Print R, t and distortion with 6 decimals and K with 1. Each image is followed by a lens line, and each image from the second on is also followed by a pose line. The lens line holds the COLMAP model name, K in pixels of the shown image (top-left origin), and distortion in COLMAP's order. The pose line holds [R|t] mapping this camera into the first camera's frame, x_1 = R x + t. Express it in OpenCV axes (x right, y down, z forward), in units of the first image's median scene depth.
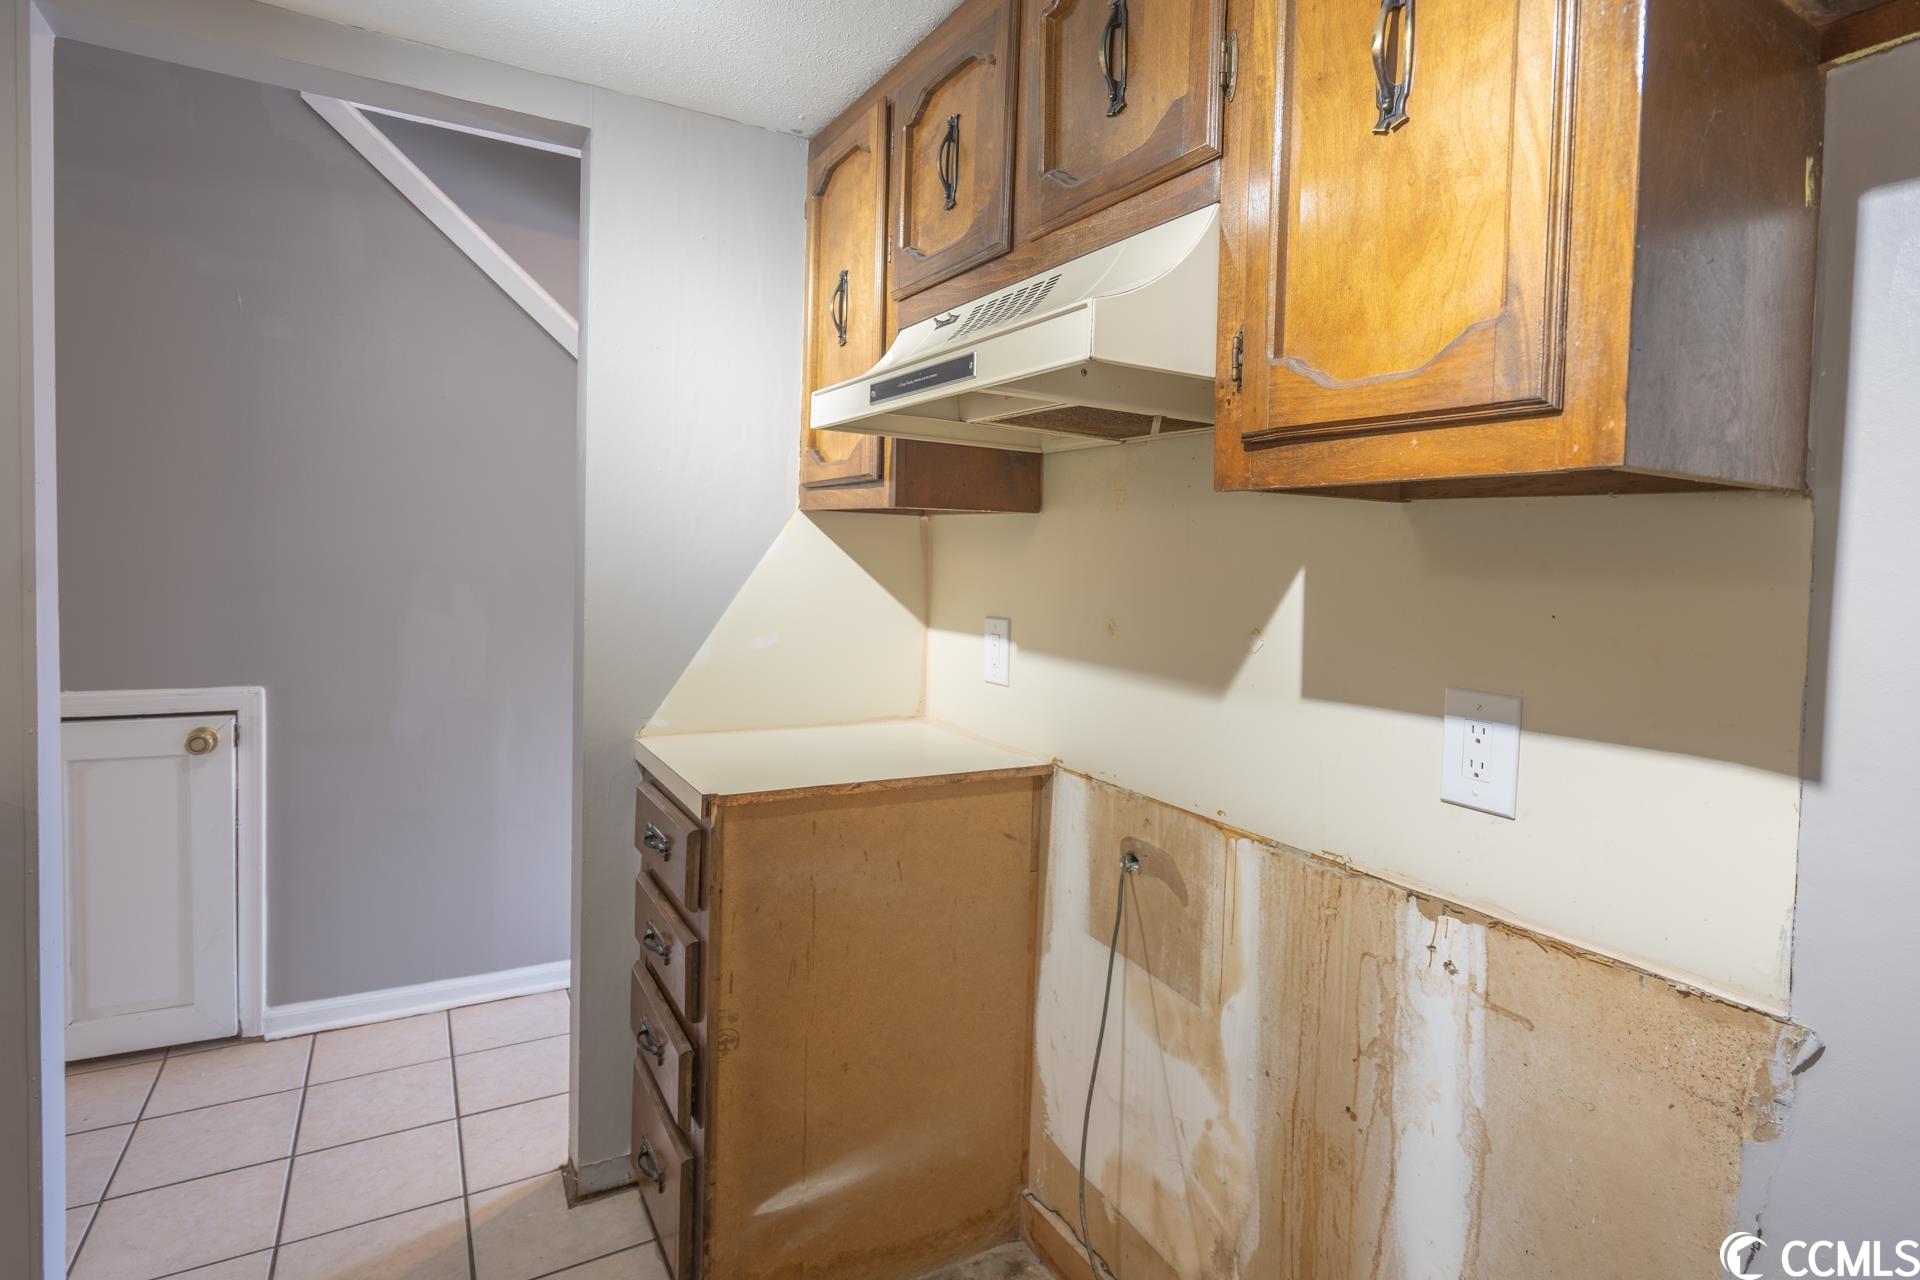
lens RADIAL K [[1007.7, 0, 994.1], [0, 1007.7, 582.9], [0, 0, 1]] dist [0.010854, -0.001265]
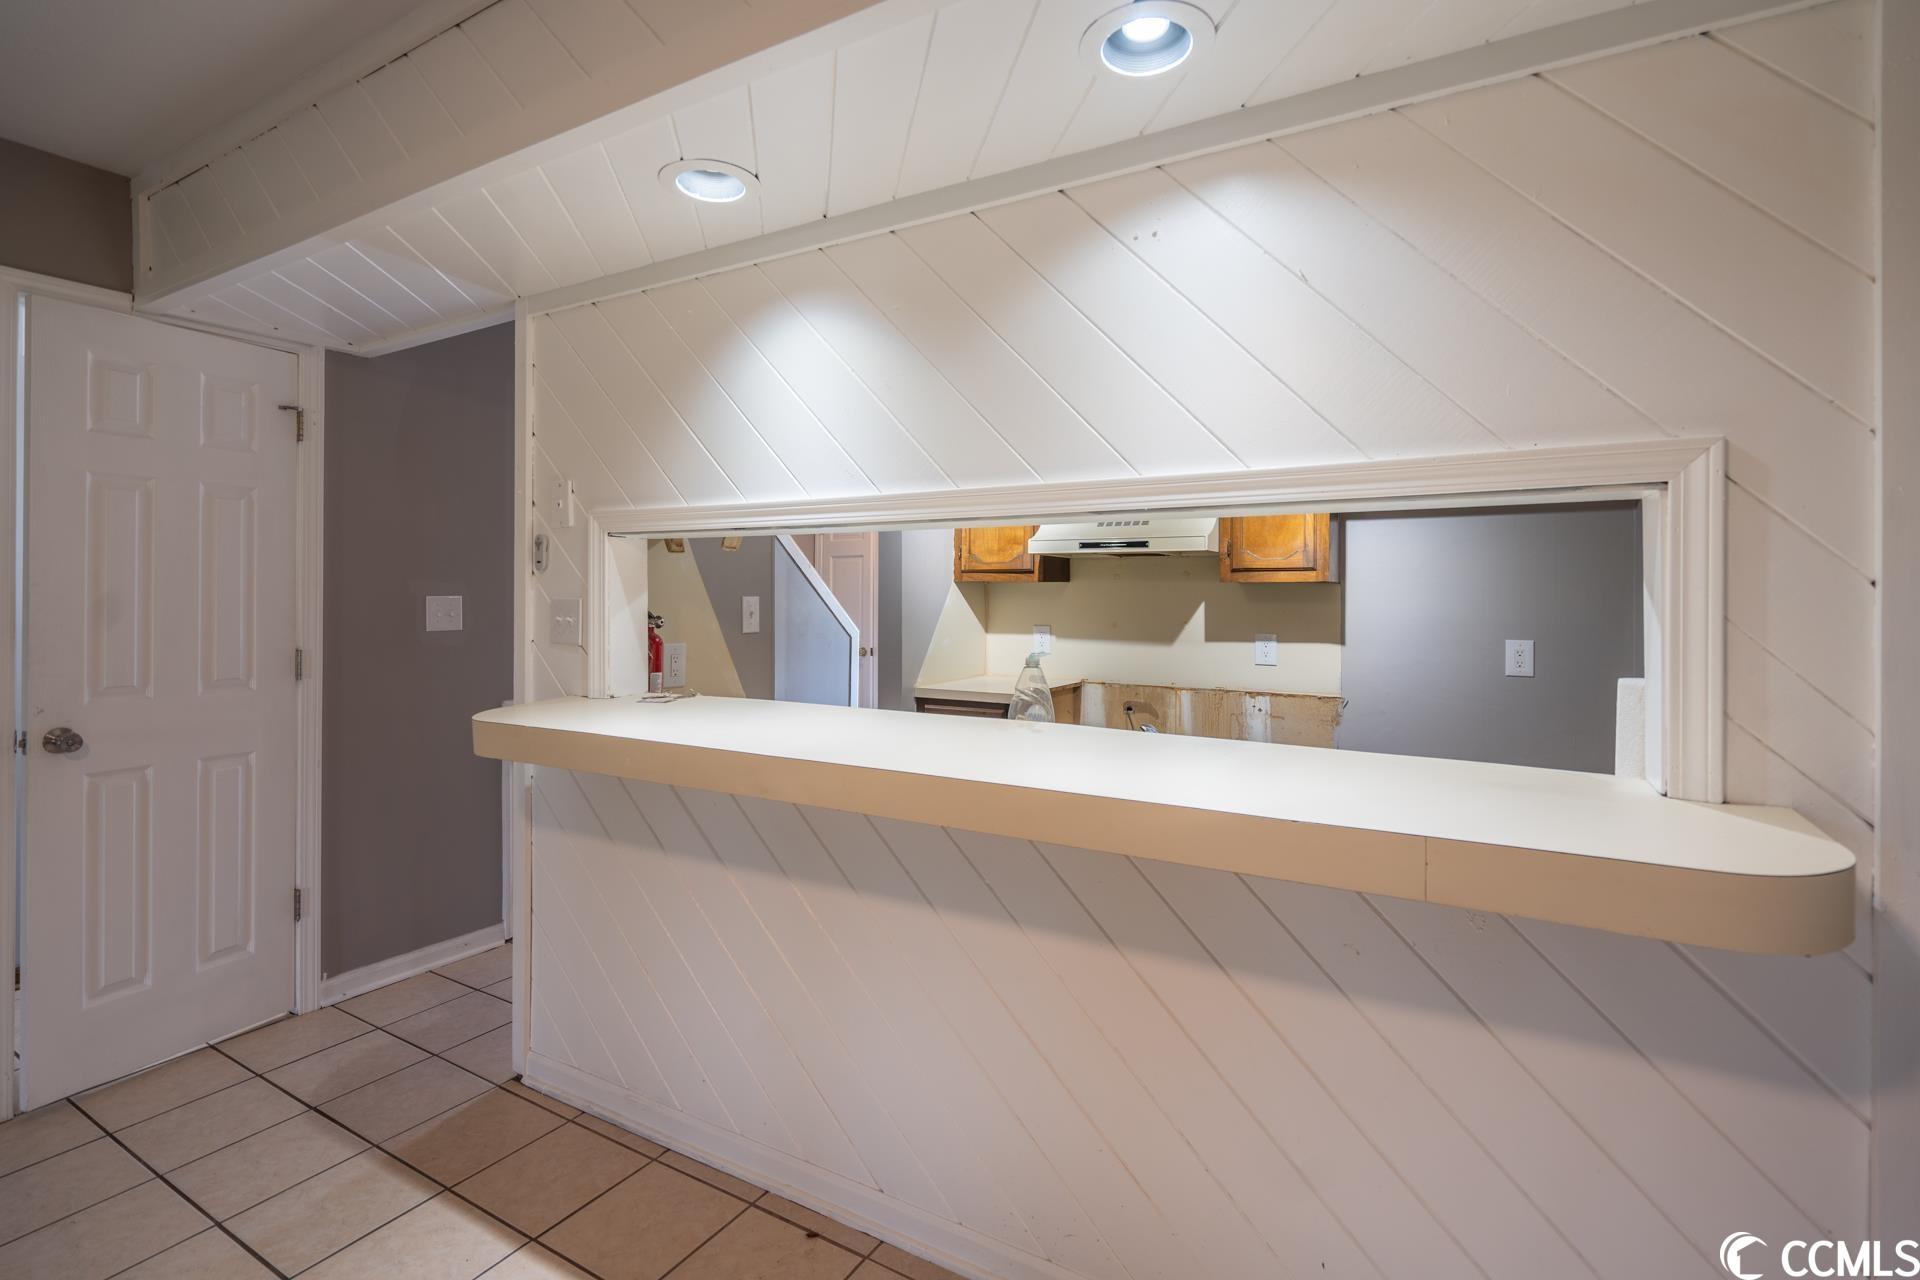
lens RADIAL K [[921.9, 0, 965.6], [0, 921.9, 589.3], [0, 0, 1]] dist [0.003859, 0.000354]
pose [[0.881072, -0.026344, 0.472248, -1.582023], [0.037395, 0.999202, -0.014027, -0.036719], [-0.471501, 0.030019, 0.881354, -1.117810]]
